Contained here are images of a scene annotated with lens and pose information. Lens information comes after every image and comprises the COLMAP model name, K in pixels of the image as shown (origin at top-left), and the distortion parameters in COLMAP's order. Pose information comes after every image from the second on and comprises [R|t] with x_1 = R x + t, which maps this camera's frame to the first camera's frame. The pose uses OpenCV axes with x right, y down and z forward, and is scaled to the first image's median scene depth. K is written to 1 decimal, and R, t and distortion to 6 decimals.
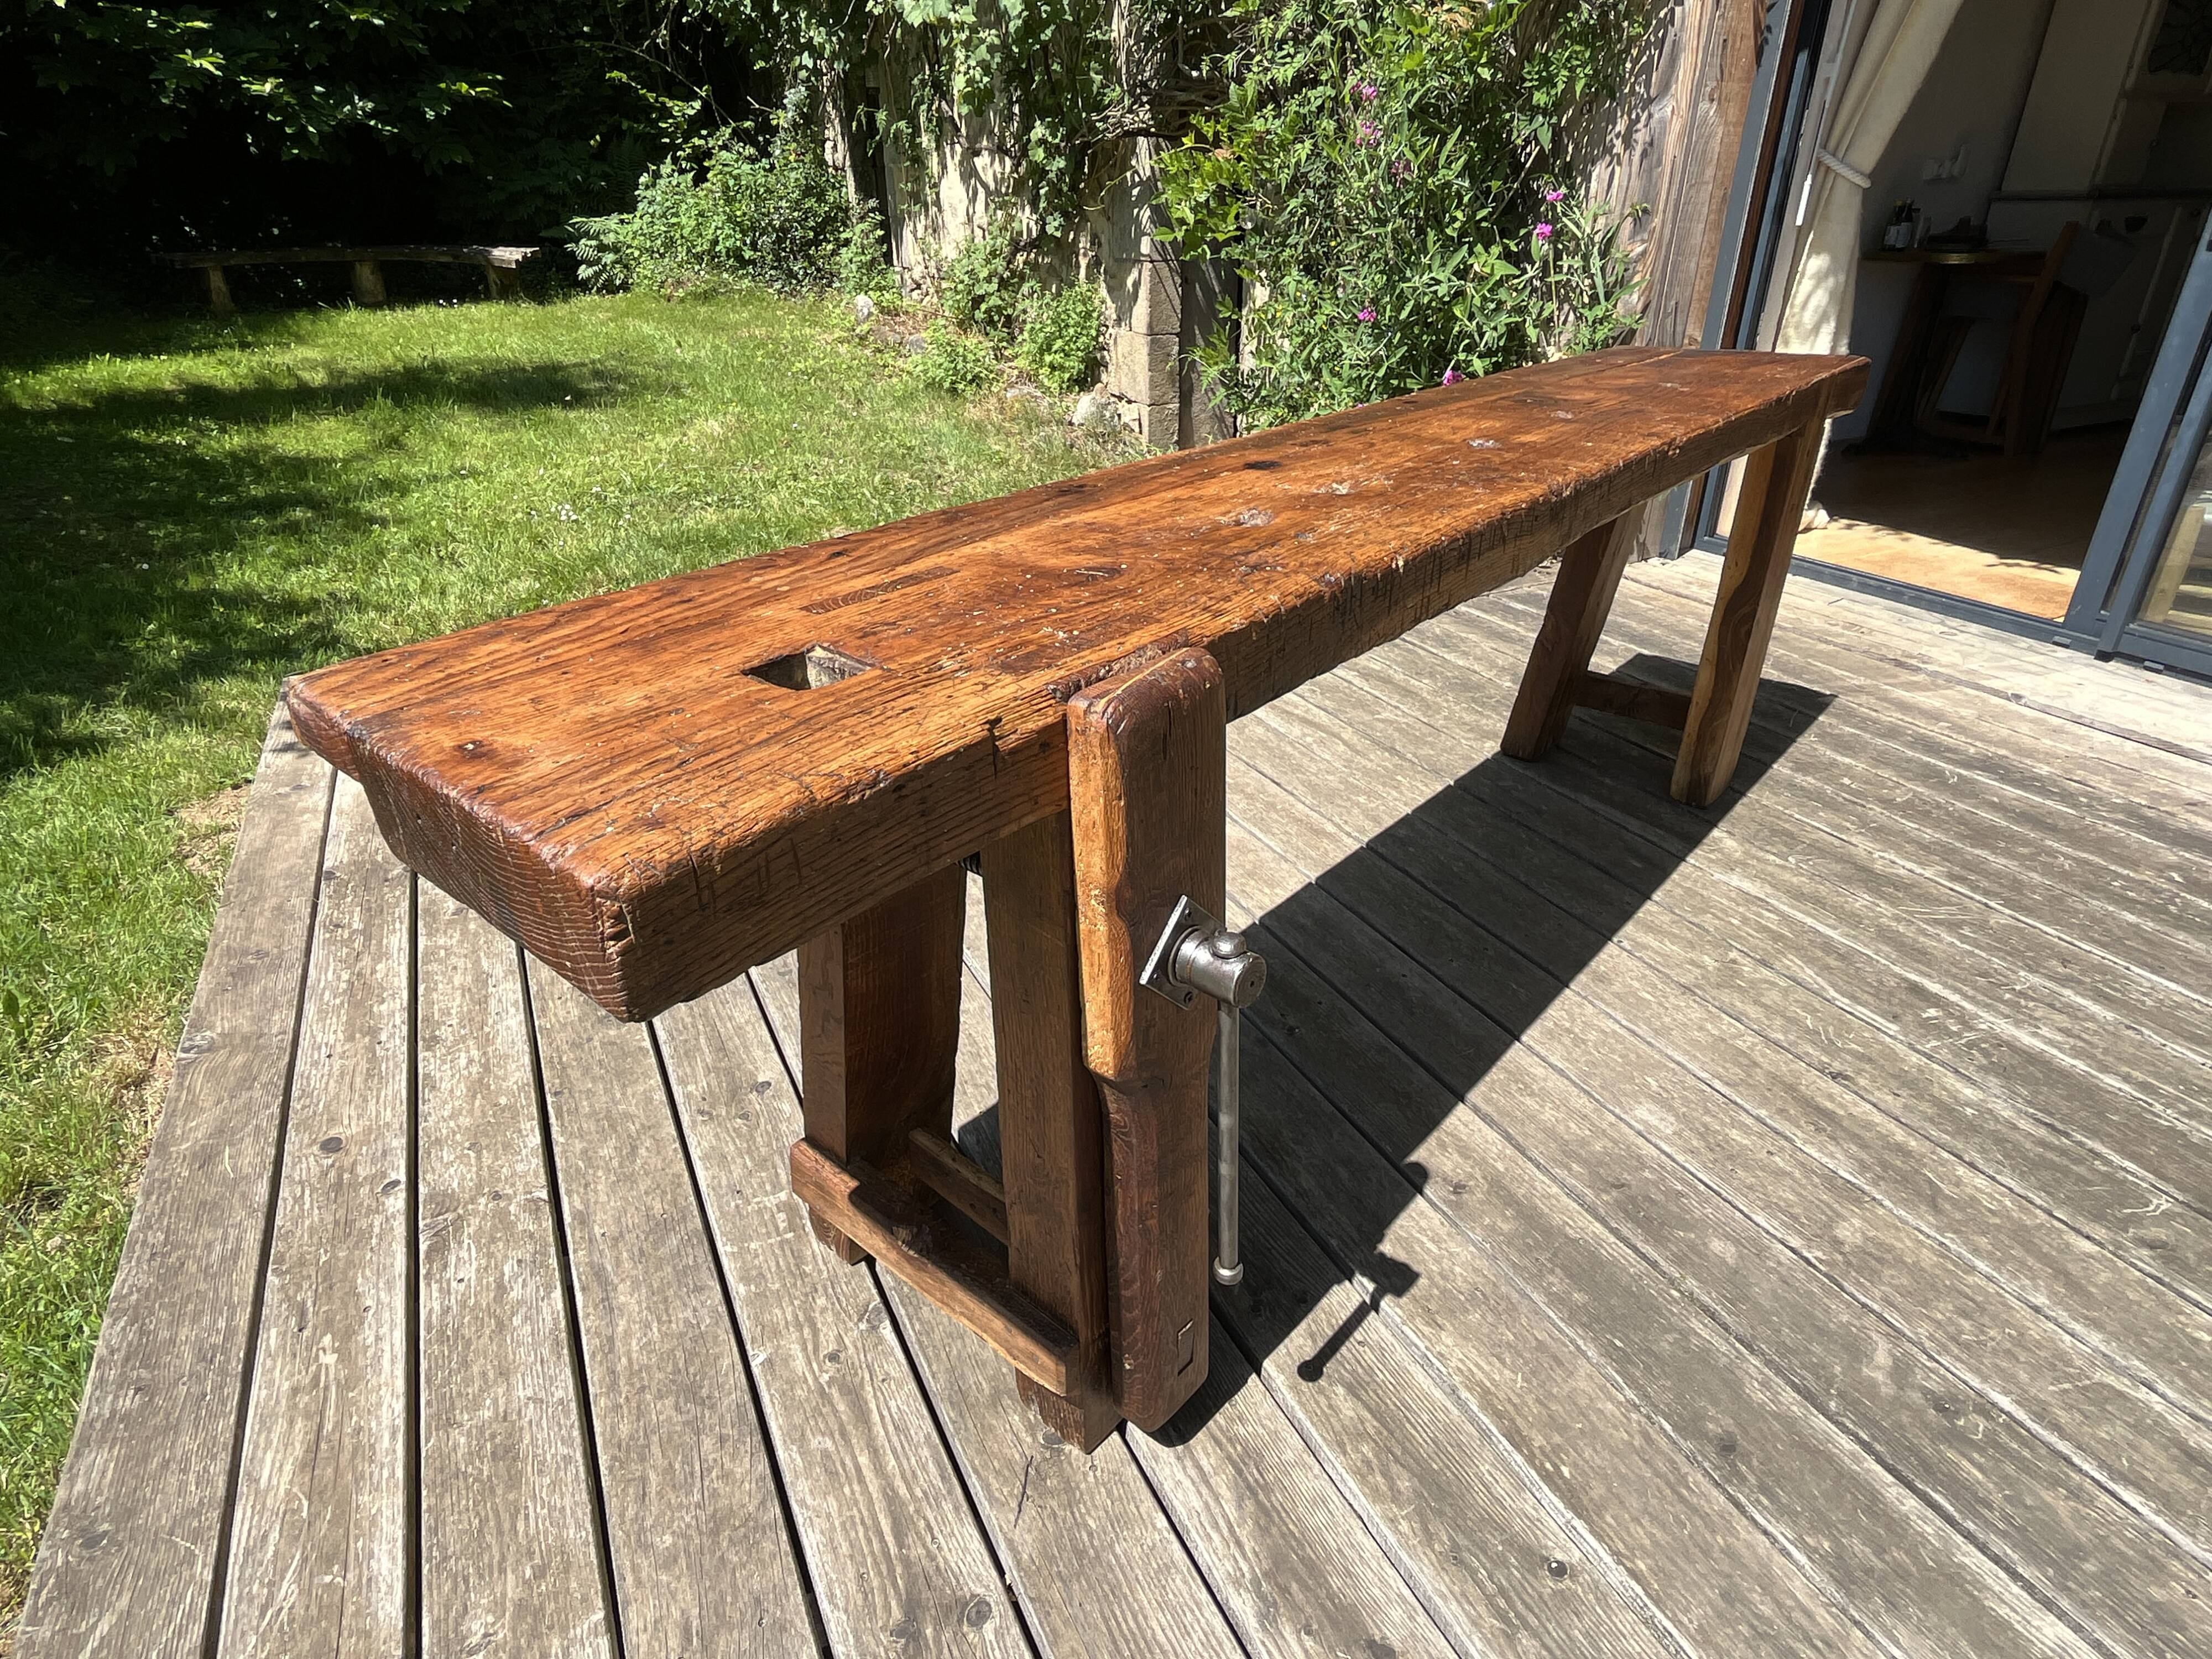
lens RADIAL K [[1221.6, 0, 1105.2], [0, 1221.6, 844.1], [0, 0, 1]] dist [-0.003833, -0.000556]
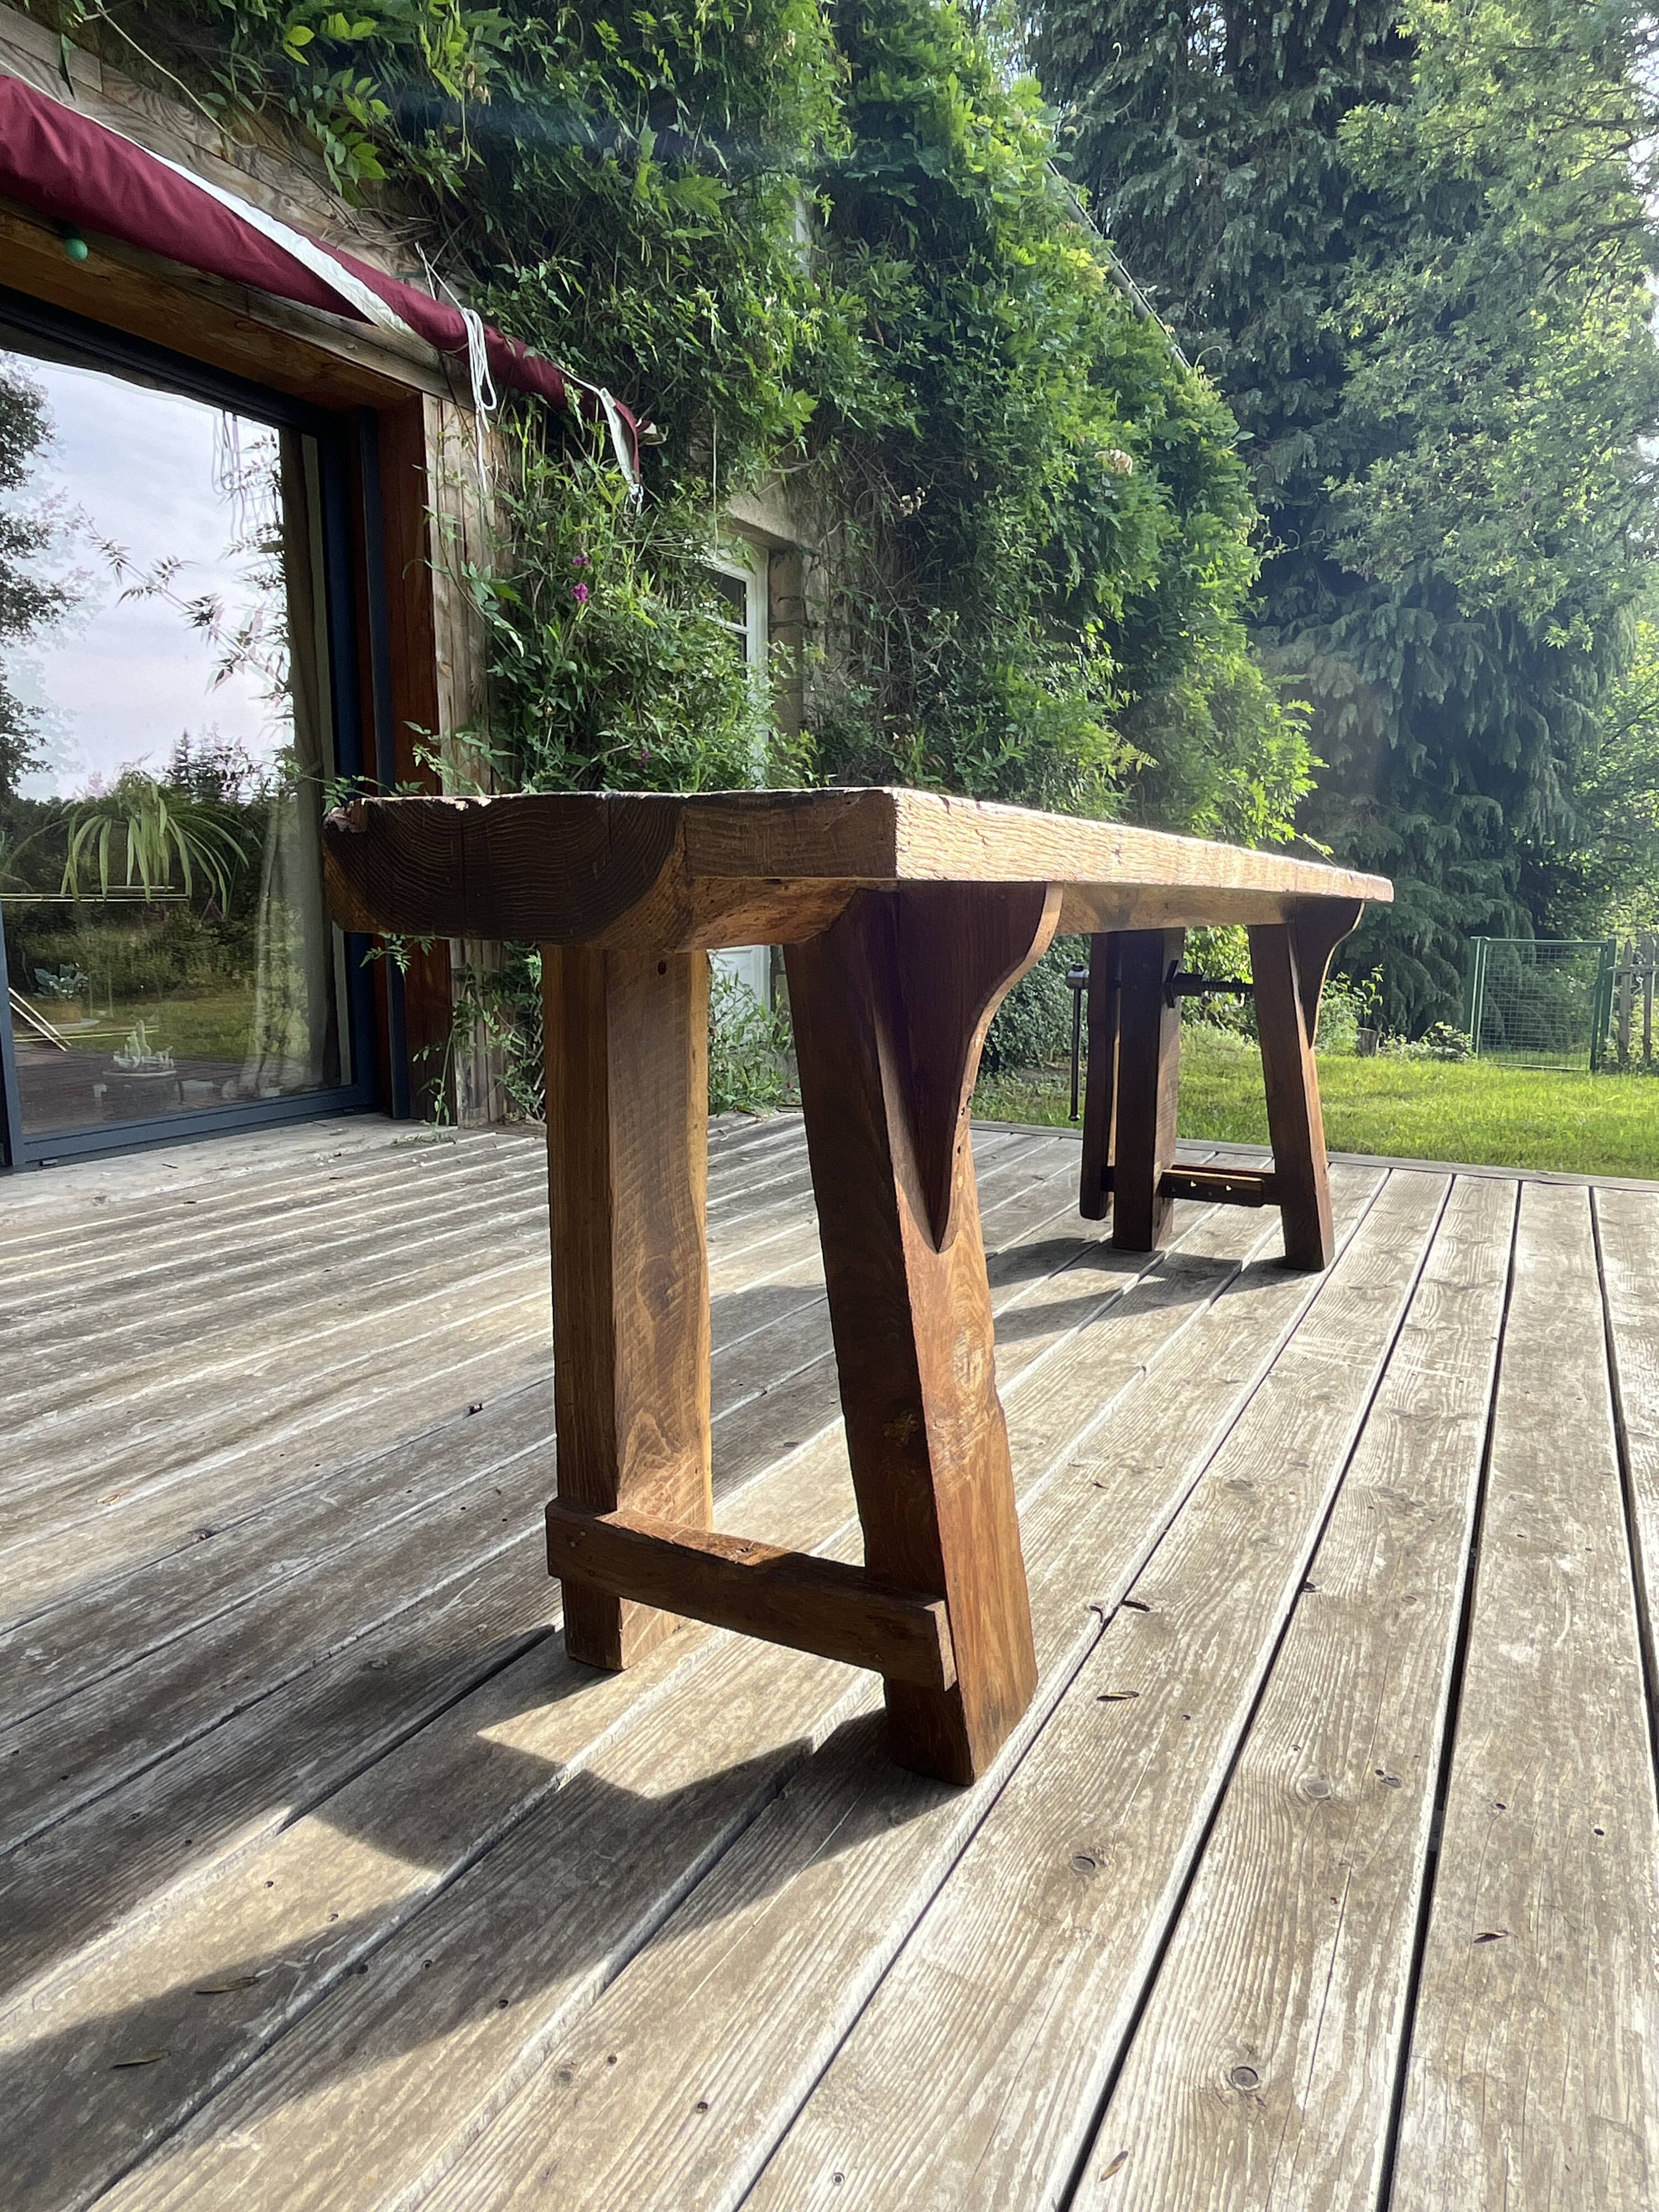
lens RADIAL K [[1314.1, 0, 823.5], [0, 1314.1, 1088.3], [0, 0, 1]] dist [-0.000183, -0.003959]
pose [[-0.571000, -0.097173, 0.815178, -0.422047], [0.396775, 0.836628, 0.377655, -0.309154], [-0.718699, 0.539084, -0.439159, 0.807260]]
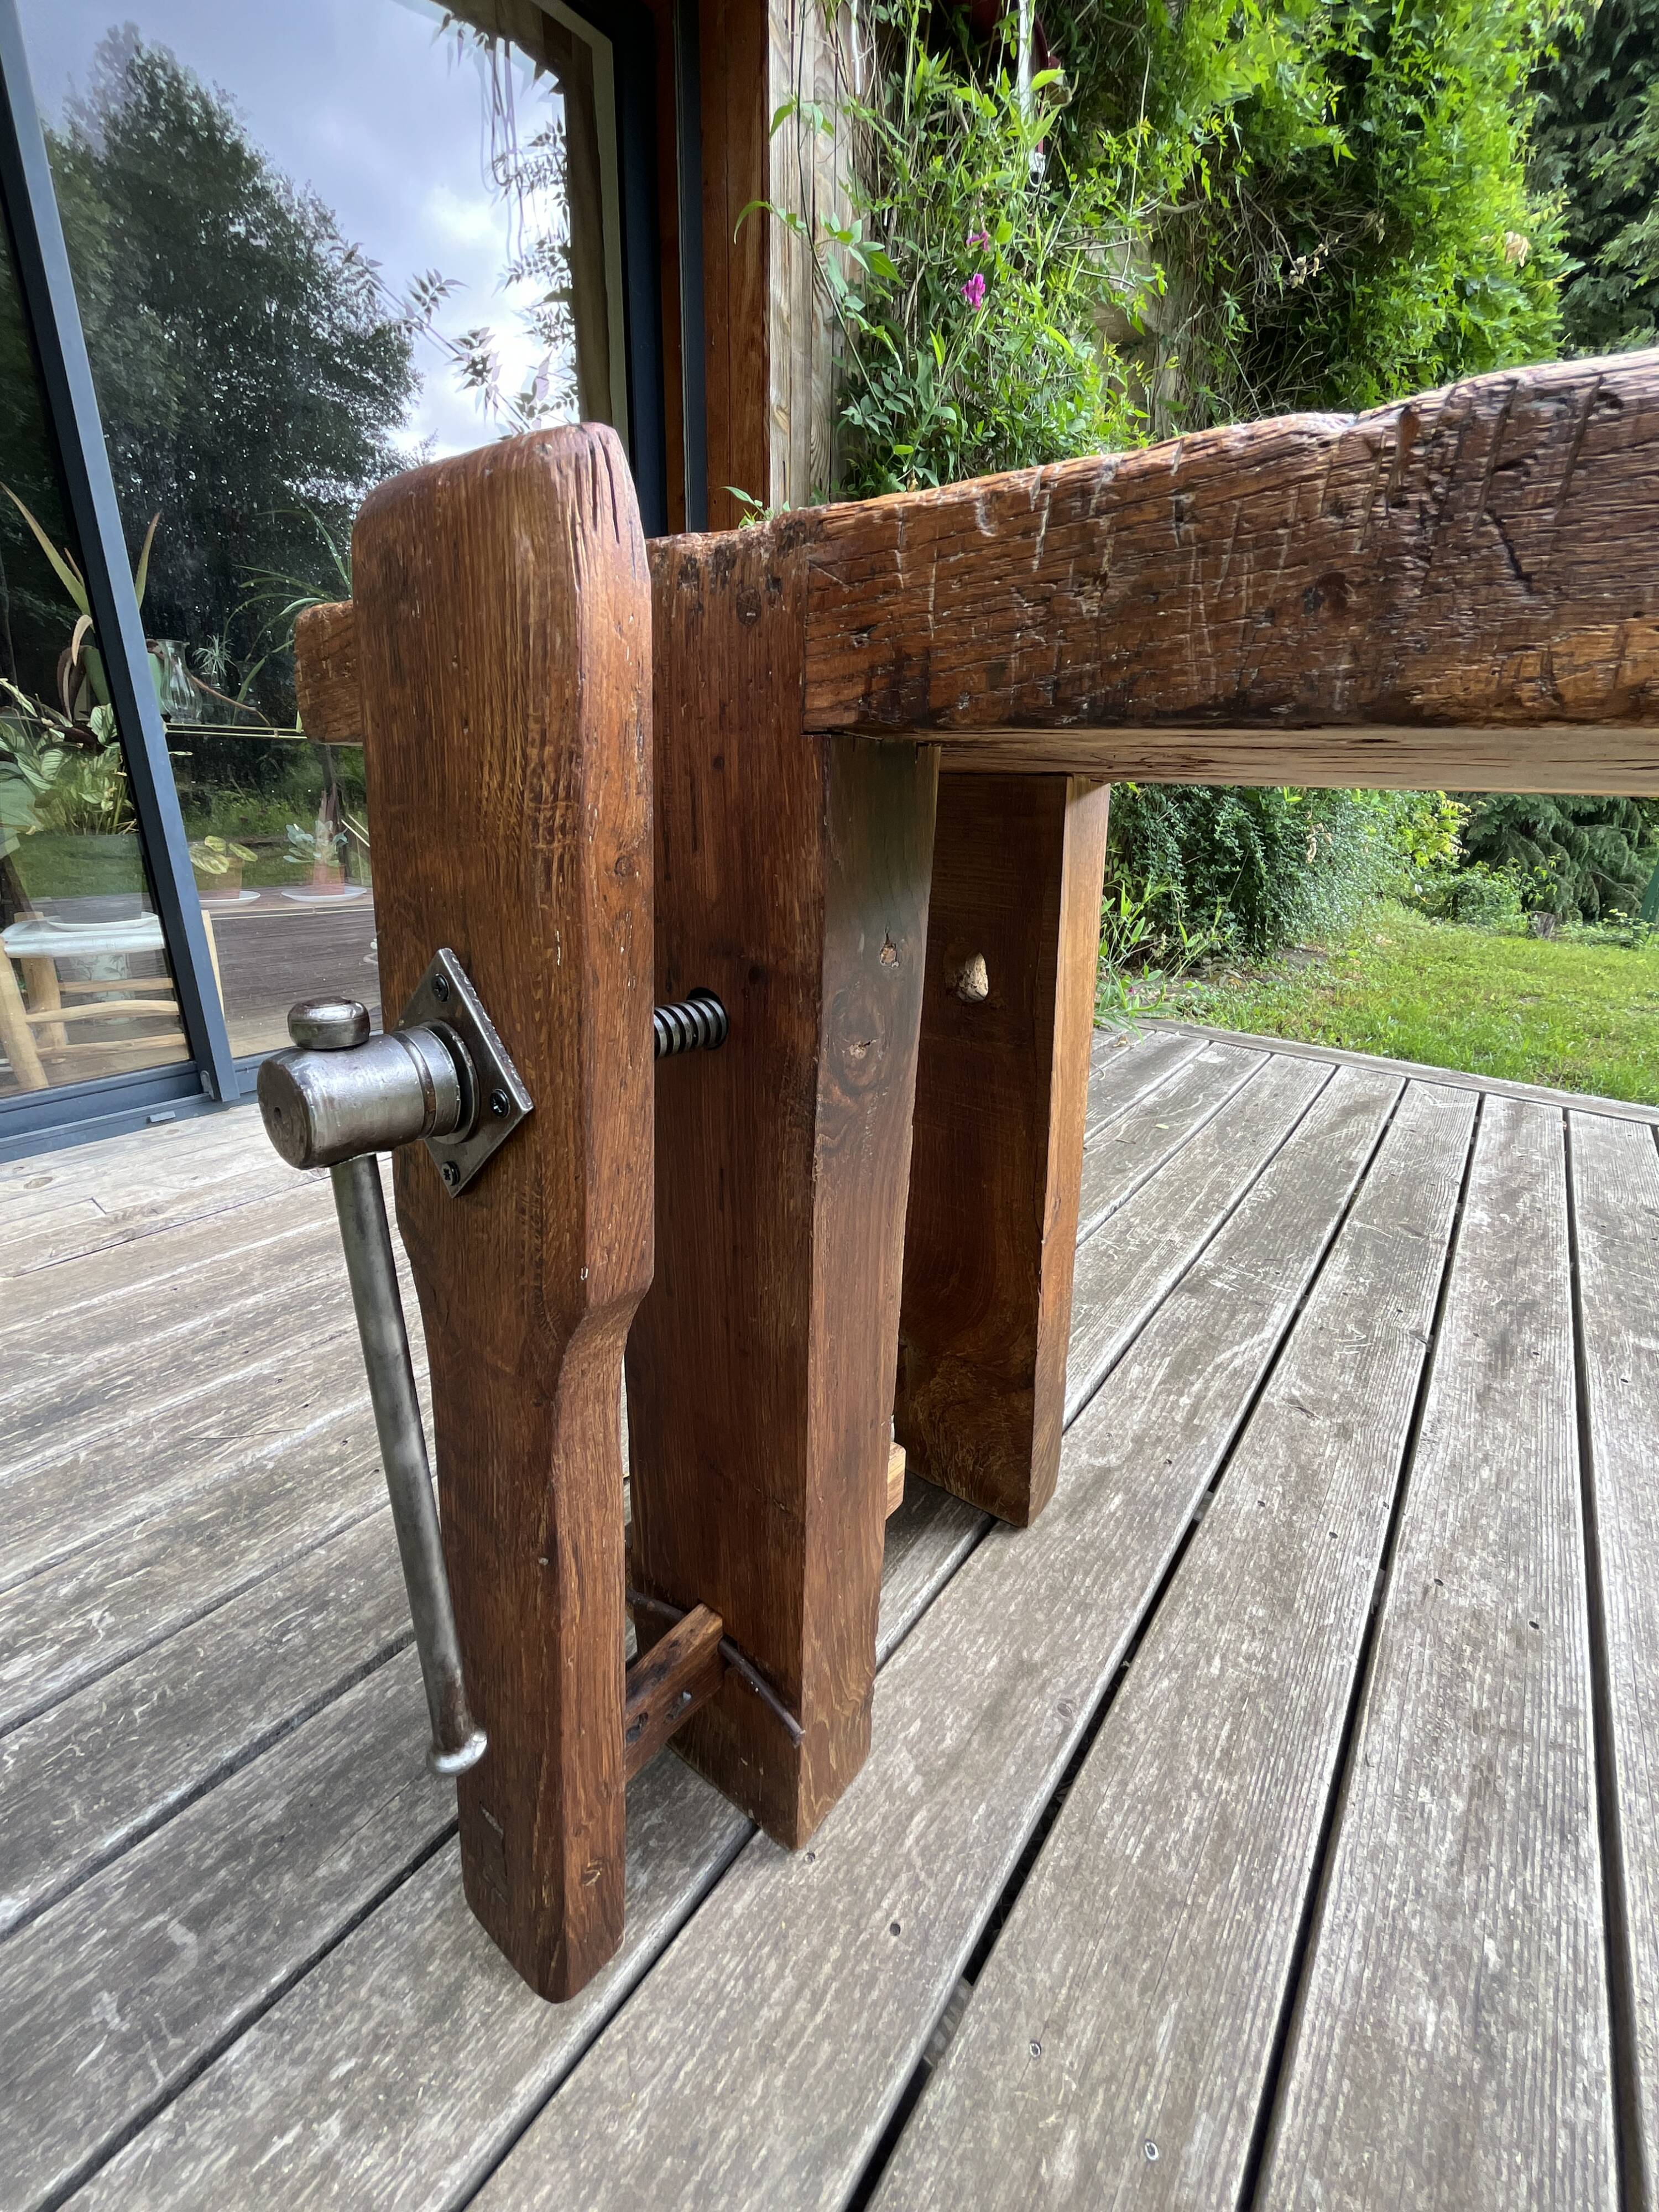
lens RADIAL K [[903.4, 0, 826.5], [0, 903.4, 1089.5], [0, 0, 1]] dist [-0.000362, -0.001574]
pose [[-0.443625, -0.293353, 0.846842, 0.121945], [0.404718, 0.777501, 0.481348, -0.244370], [-0.799625, 0.556270, -0.226193, 0.685751]]
